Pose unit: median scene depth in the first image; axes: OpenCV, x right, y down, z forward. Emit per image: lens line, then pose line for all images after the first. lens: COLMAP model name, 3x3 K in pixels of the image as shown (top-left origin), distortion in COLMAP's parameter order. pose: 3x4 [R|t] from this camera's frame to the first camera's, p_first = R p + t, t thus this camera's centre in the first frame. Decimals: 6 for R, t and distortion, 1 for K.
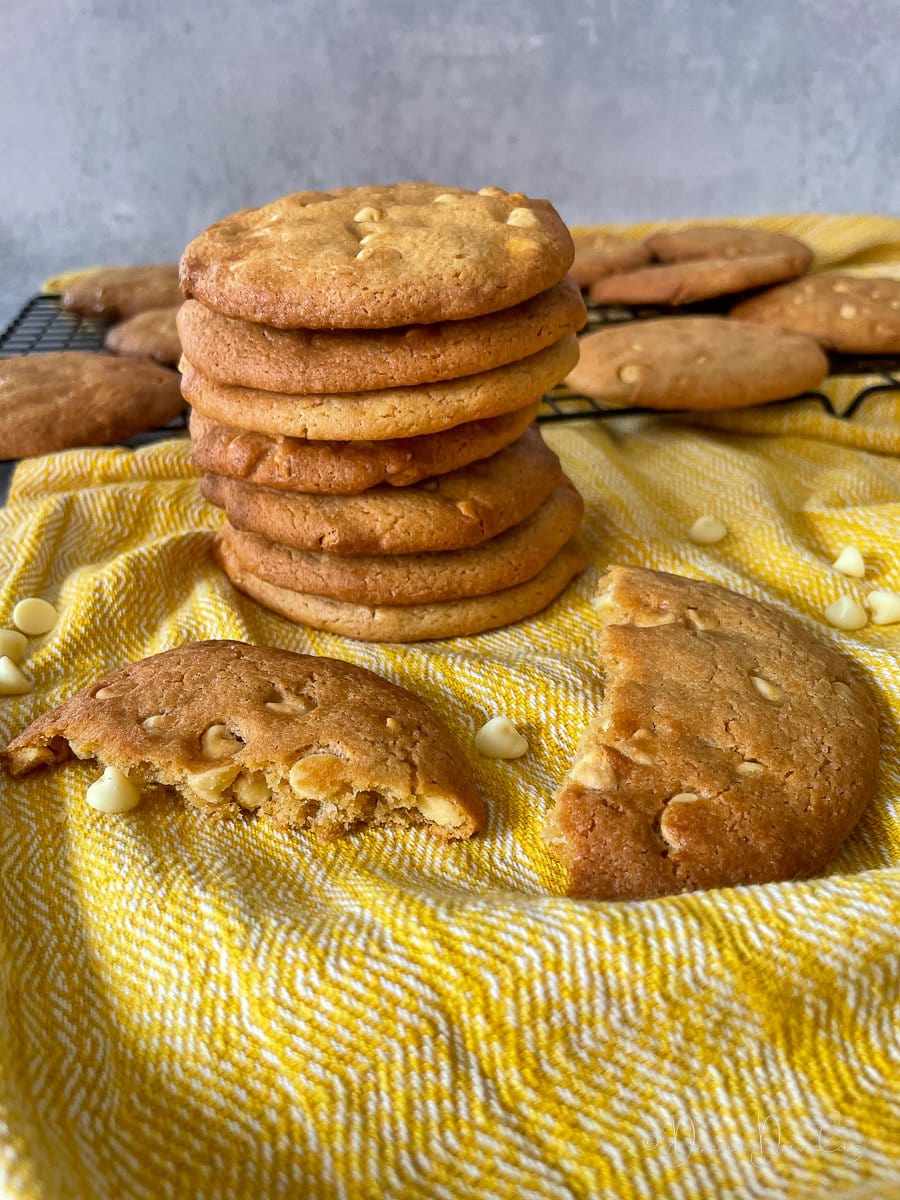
lens RADIAL K [[929.4, 0, 433.0], [0, 929.4, 589.7], [0, 0, 1]] dist [-0.005280, -0.058893]
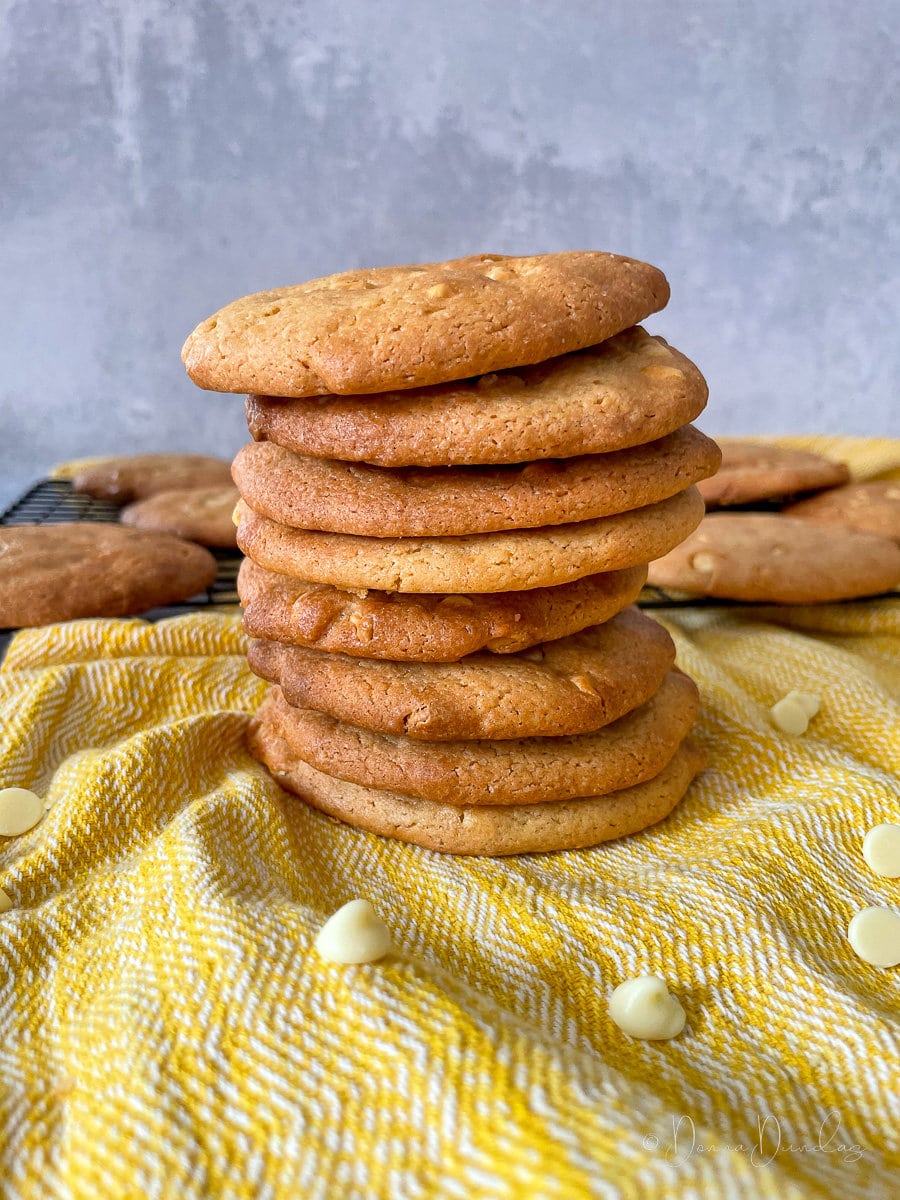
lens RADIAL K [[929.4, 0, 450.6], [0, 929.4, 578.6], [0, 0, 1]] dist [-0.005280, -0.058893]
pose [[0.998367, 0.039020, 0.041729, -0.119388], [-0.027508, 0.968495, -0.247508, 0.027018], [-0.050072, 0.245956, 0.967987, 0.189676]]
